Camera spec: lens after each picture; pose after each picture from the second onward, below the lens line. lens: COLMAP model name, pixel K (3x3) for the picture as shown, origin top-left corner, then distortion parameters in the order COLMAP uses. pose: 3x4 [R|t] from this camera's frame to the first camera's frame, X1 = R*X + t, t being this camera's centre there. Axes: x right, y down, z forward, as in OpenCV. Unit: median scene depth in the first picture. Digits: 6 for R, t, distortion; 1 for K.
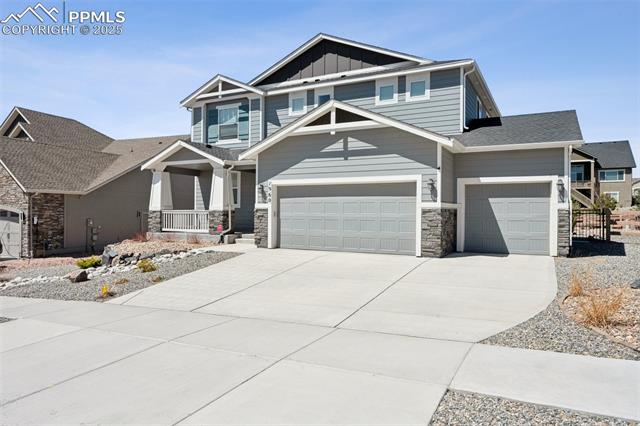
lens RADIAL K [[424.9, 0, 316.0], [0, 424.9, 212.8], [0, 0, 1]] dist [-0.004454, 0.001889]
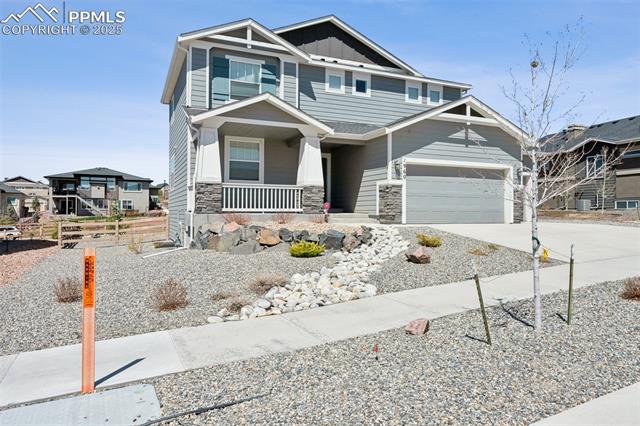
lens RADIAL K [[424.9, 0, 318.8], [0, 424.9, 213.3], [0, 0, 1]] dist [-0.004454, 0.001889]
pose [[0.613836, -0.003405, 0.789426, -0.897762], [0.002090, 0.999994, 0.002688, 0.047270], [-0.789431, 0.000000, 0.613840, 0.460777]]
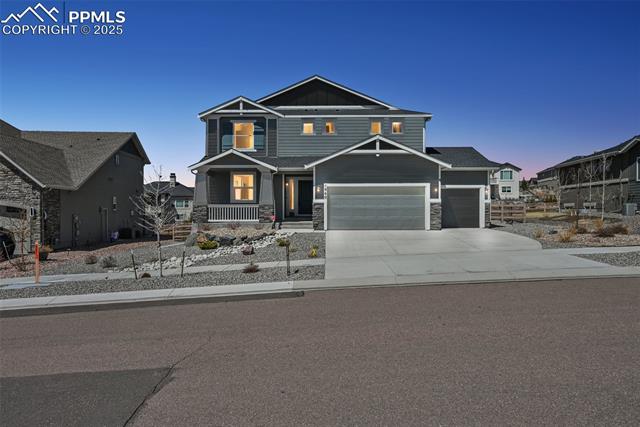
lens RADIAL K [[424.9, 0, 319.0], [0, 424.9, 211.9], [0, 0, 1]] dist [-0.004454, 0.001889]
pose [[0.888560, -0.009395, 0.458664, -0.686672], [0.008188, 0.999956, 0.004620, 0.012356], [-0.458687, -0.000349, 0.888598, -0.244856]]
